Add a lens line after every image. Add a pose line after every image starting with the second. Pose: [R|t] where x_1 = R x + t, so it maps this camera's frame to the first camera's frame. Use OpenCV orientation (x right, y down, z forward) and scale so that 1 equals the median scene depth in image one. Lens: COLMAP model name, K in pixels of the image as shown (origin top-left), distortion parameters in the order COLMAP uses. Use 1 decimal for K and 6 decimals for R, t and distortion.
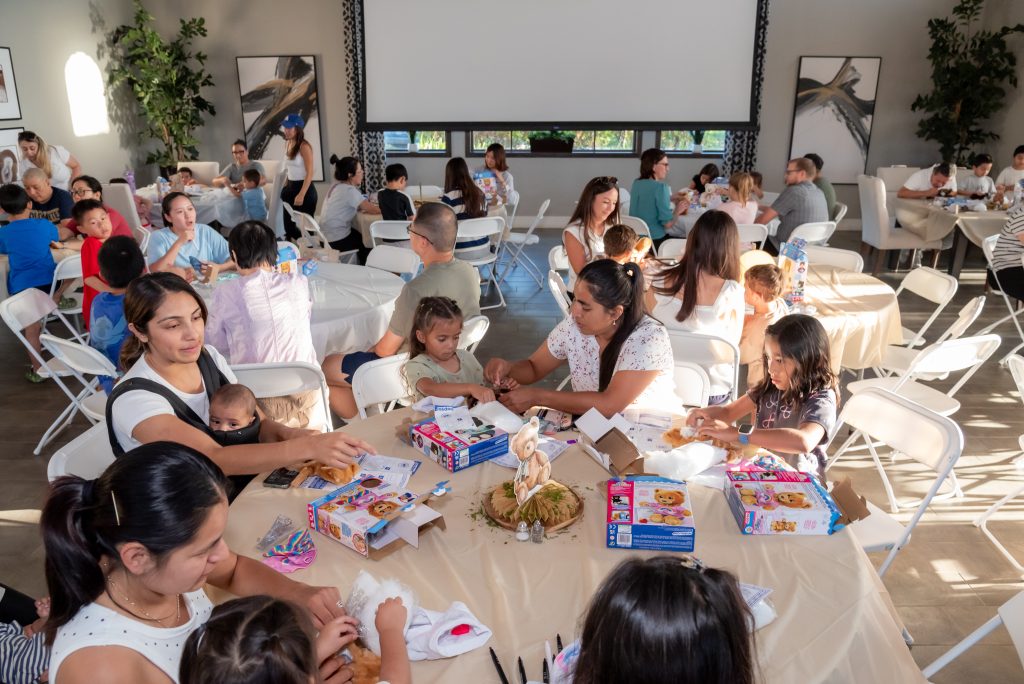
lens RADIAL K [[703.0, 0, 519.1], [0, 703.0, 342.9], [0, 0, 1]] dist [-0.033147, 0.002013]
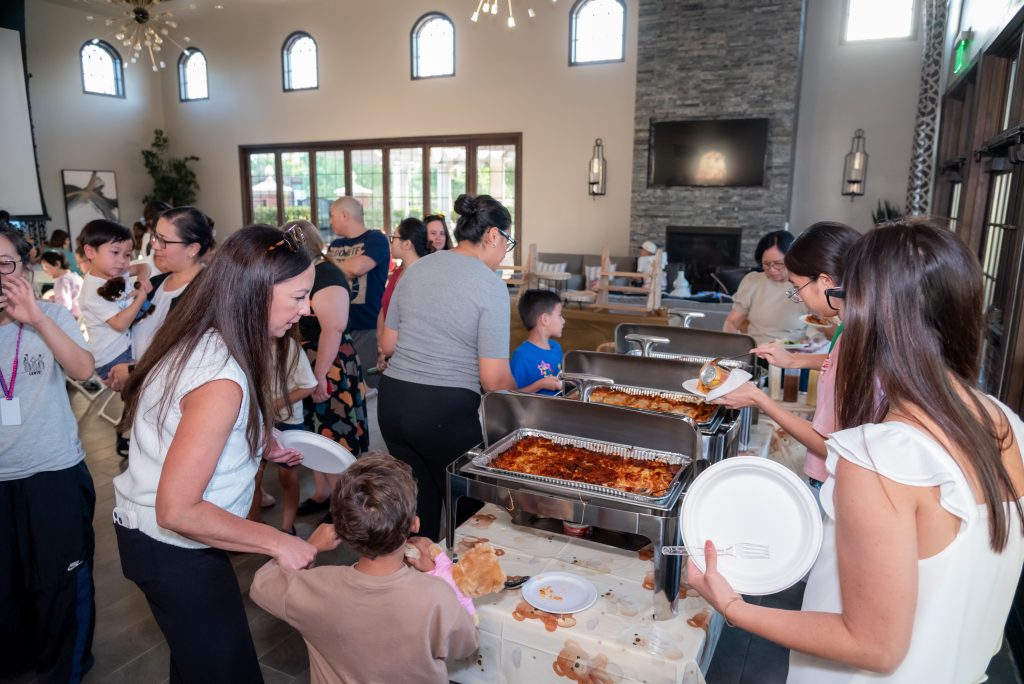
lens RADIAL K [[703.0, 0, 509.3], [0, 703.0, 345.8], [0, 0, 1]] dist [-0.033147, 0.002013]
pose [[0.431853, -0.183538, 0.883072, -0.527319], [0.288842, 0.955656, 0.057370, 0.121620], [-0.854443, 0.230293, 0.465717, -0.375221]]
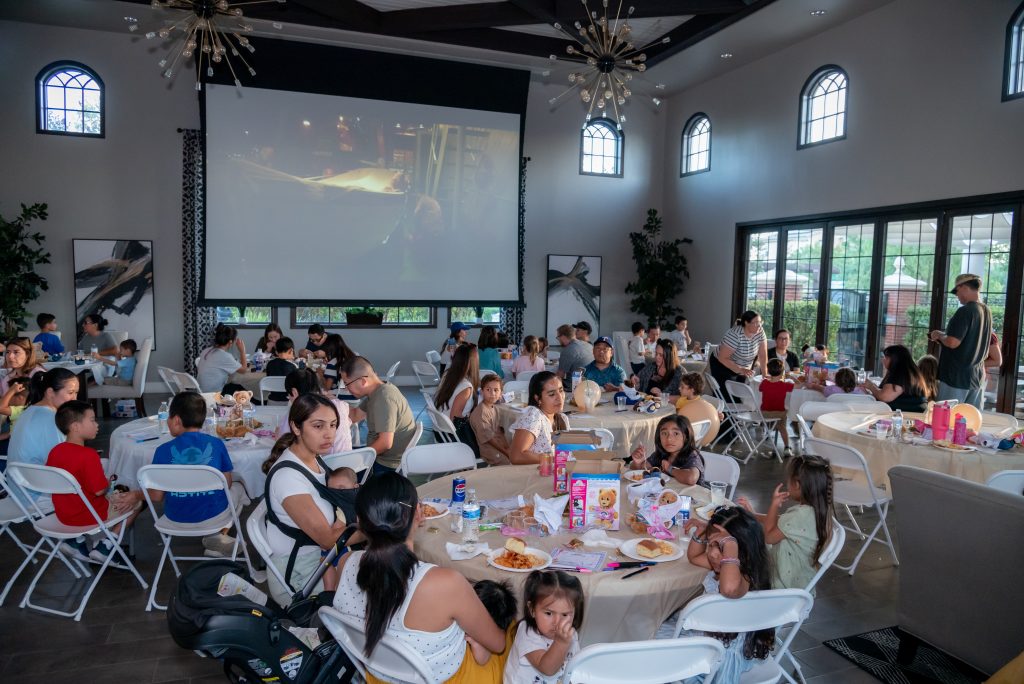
lens RADIAL K [[703.0, 0, 501.0], [0, 703.0, 338.6], [0, 0, 1]] dist [-0.033147, 0.002013]
pose [[0.931849, -0.010168, 0.362704, -0.179691], [0.099414, 0.968511, -0.228260, 0.050784], [-0.348962, 0.248762, 0.903517, -0.166192]]
